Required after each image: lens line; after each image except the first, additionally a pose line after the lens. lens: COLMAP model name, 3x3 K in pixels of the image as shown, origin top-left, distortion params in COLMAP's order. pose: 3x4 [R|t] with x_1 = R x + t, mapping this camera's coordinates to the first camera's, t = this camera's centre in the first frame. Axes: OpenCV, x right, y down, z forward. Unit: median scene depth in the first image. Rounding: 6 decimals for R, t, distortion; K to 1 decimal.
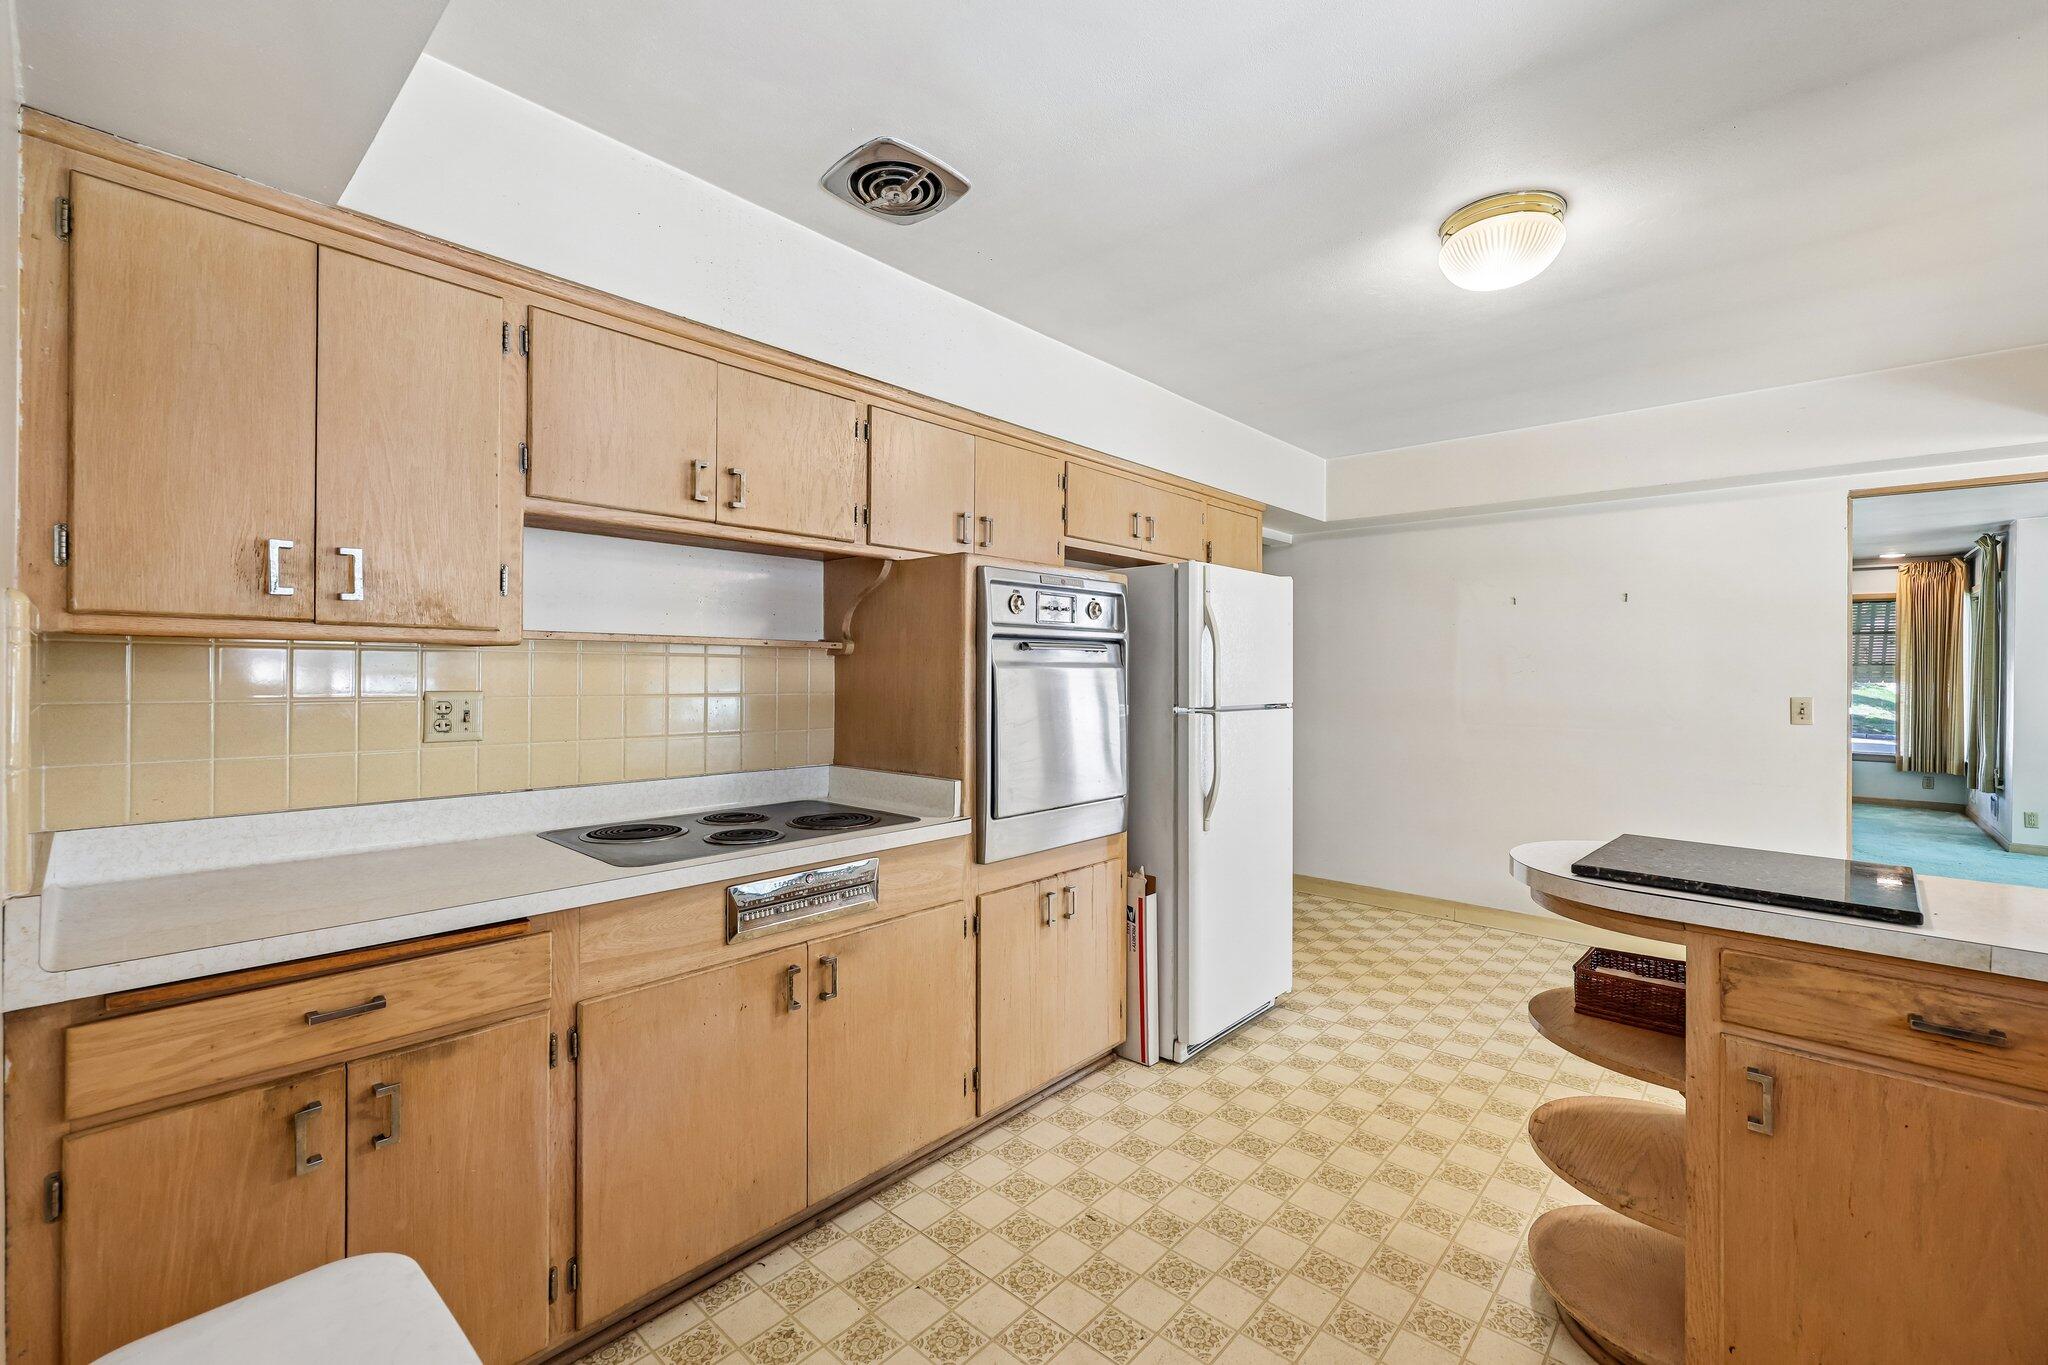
lens RADIAL K [[858.1, 0, 1027.2], [0, 858.1, 673.8], [0, 0, 1]] dist [-0.000223, 0.001315]
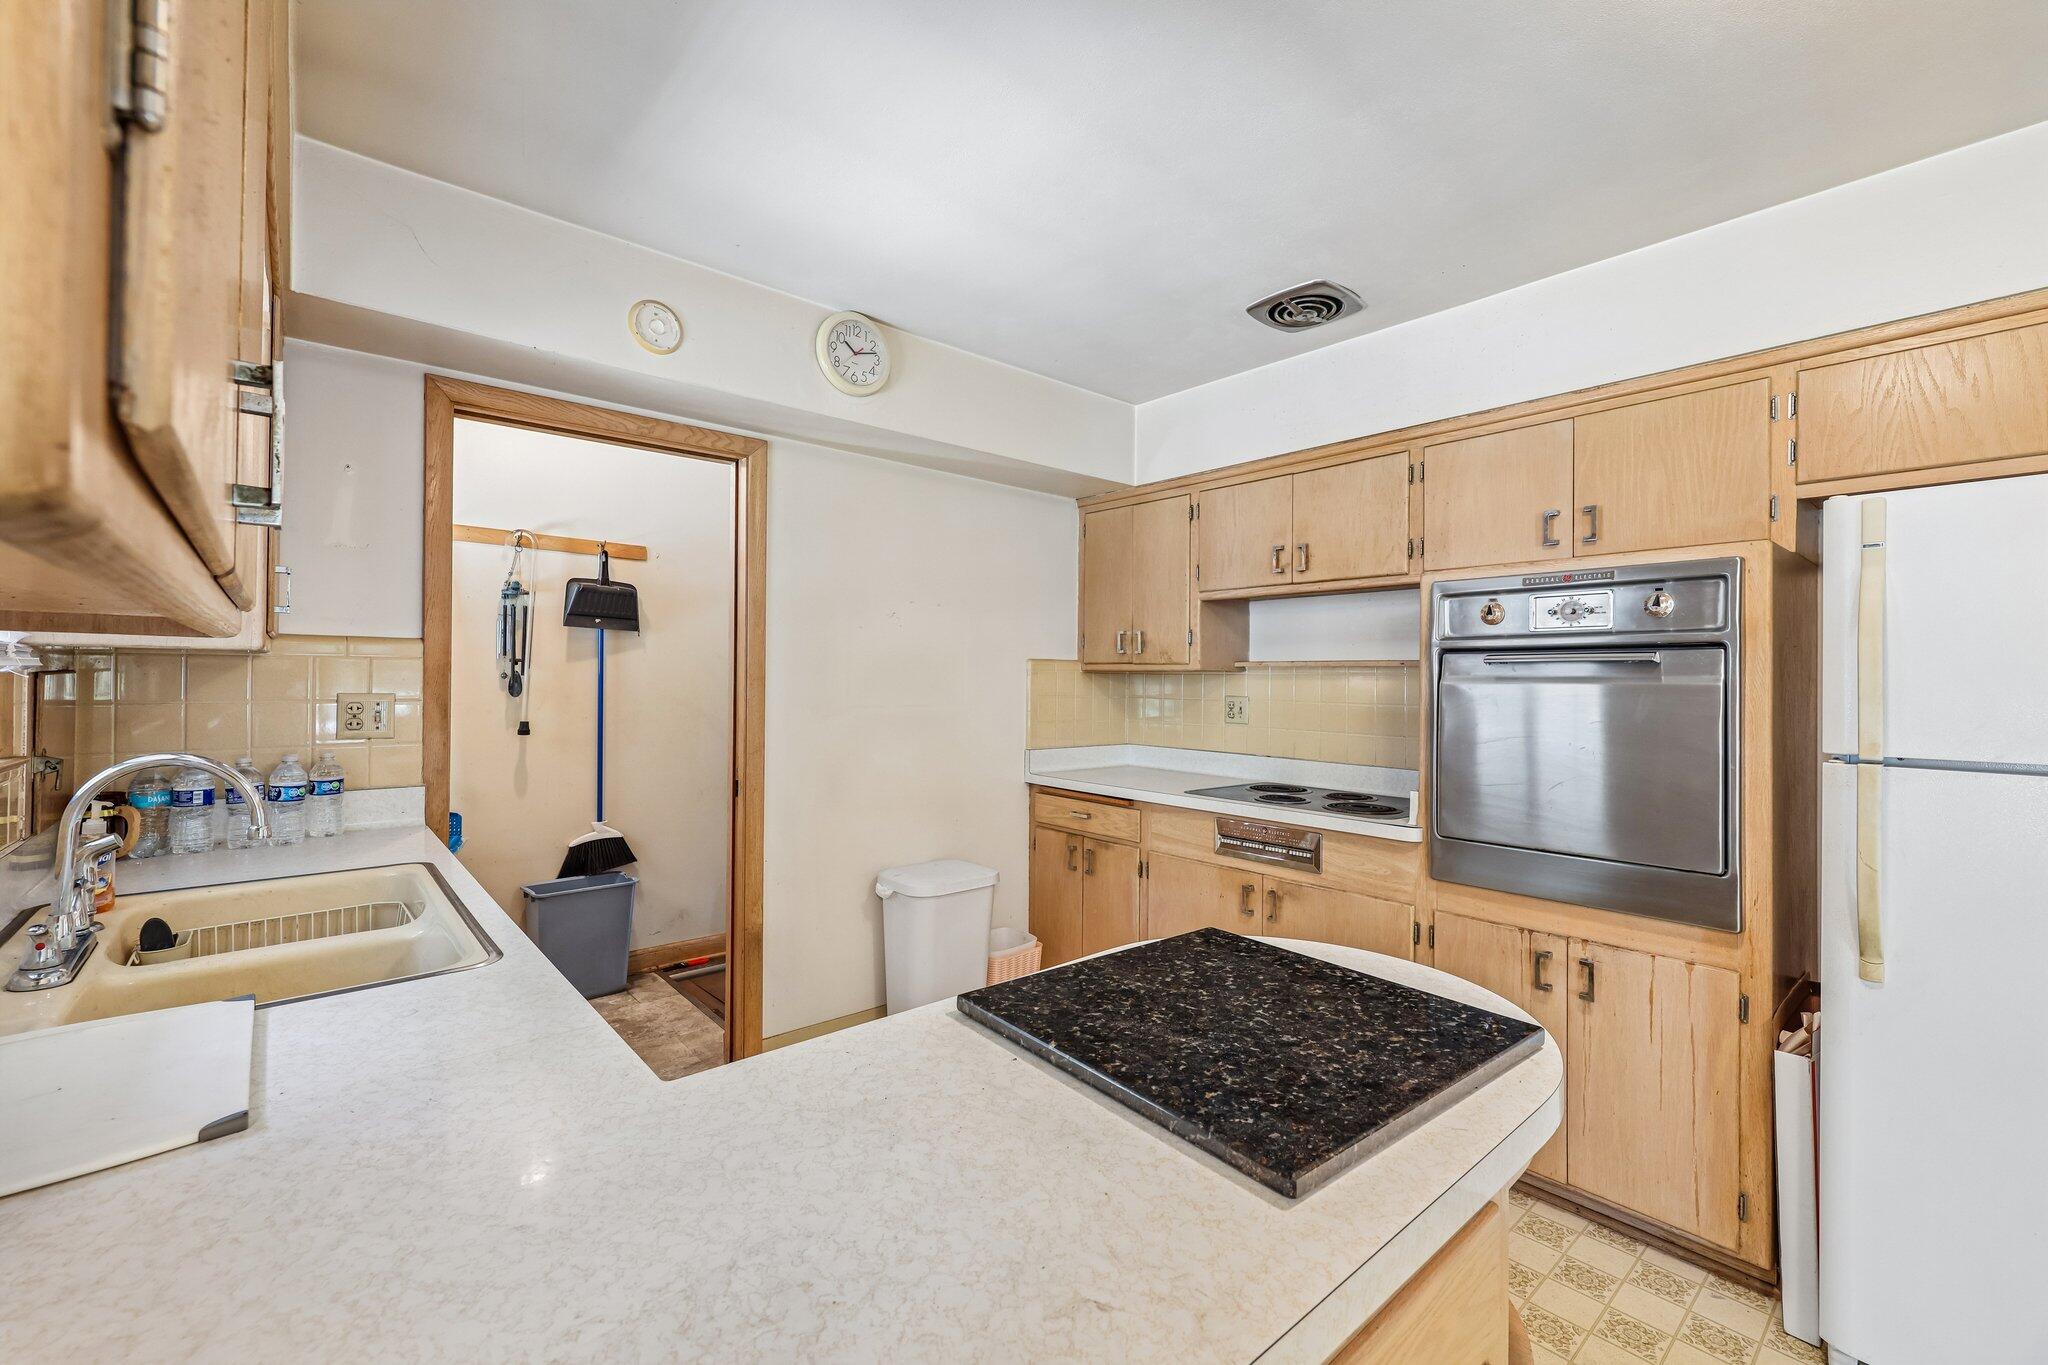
lens RADIAL K [[858.1, 0, 1024.0], [0, 858.1, 675.6], [0, 0, 1]] dist [-0.000223, 0.001315]
pose [[-0.126247, -0.011124, -0.991936, 1.038311], [-0.013025, 0.999870, -0.009555, -0.000609], [0.991913, 0.011714, -0.126376, 0.665133]]
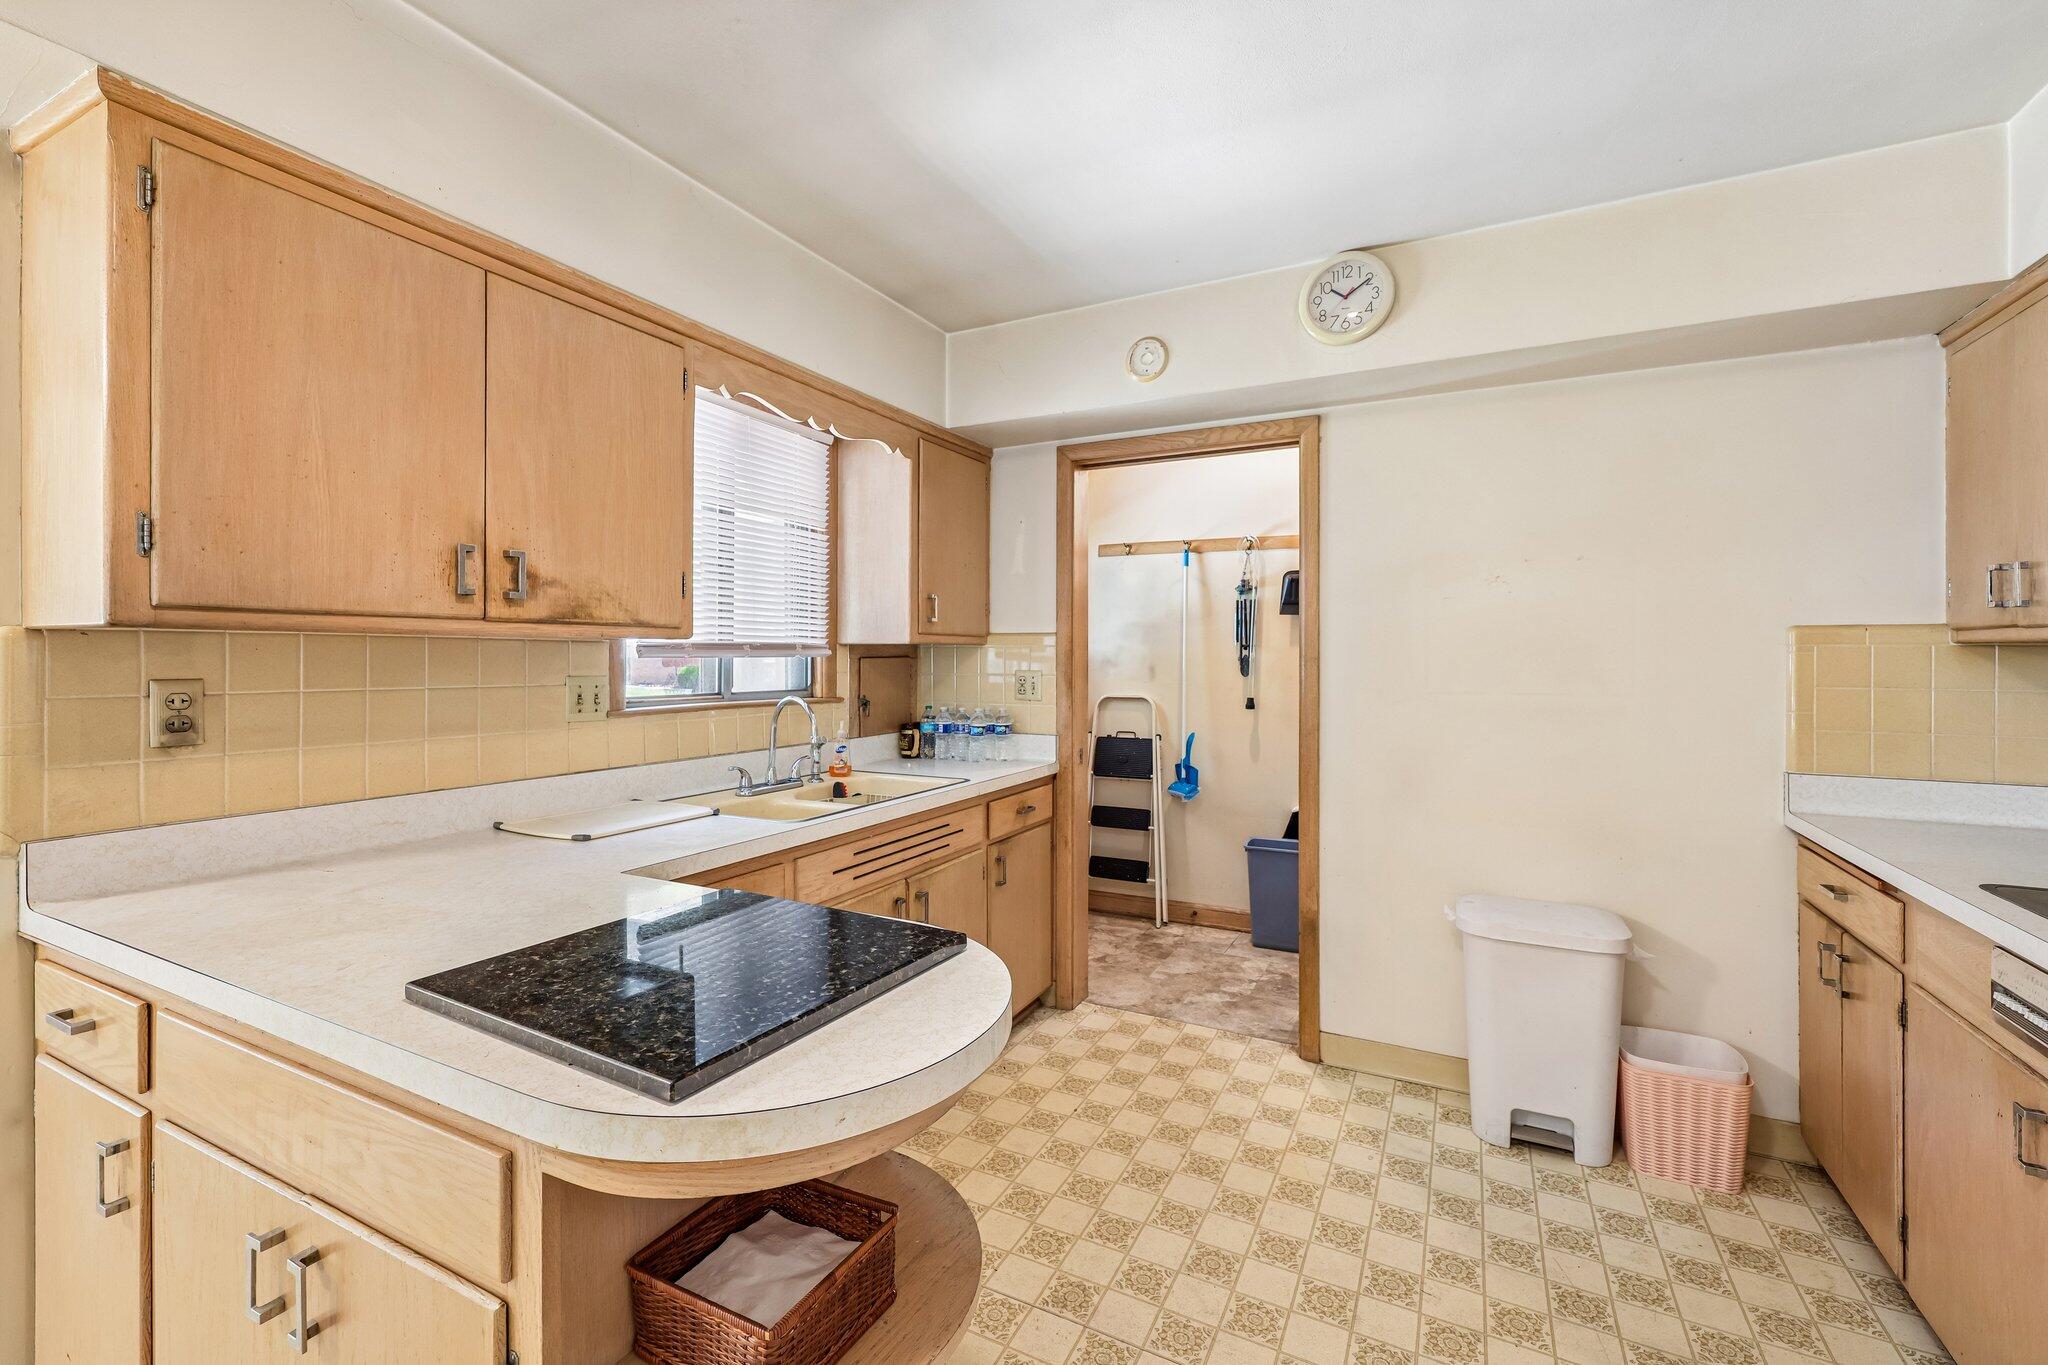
lens RADIAL K [[858.1, 0, 1021.9], [0, 858.1, 659.0], [0, 0, 1]] dist [-0.000223, 0.001315]
pose [[-0.968153, -0.008519, -0.250213, 0.552173], [-0.009363, 0.999954, 0.002184, -0.002339], [0.250183, 0.004457, -0.968188, 1.210410]]
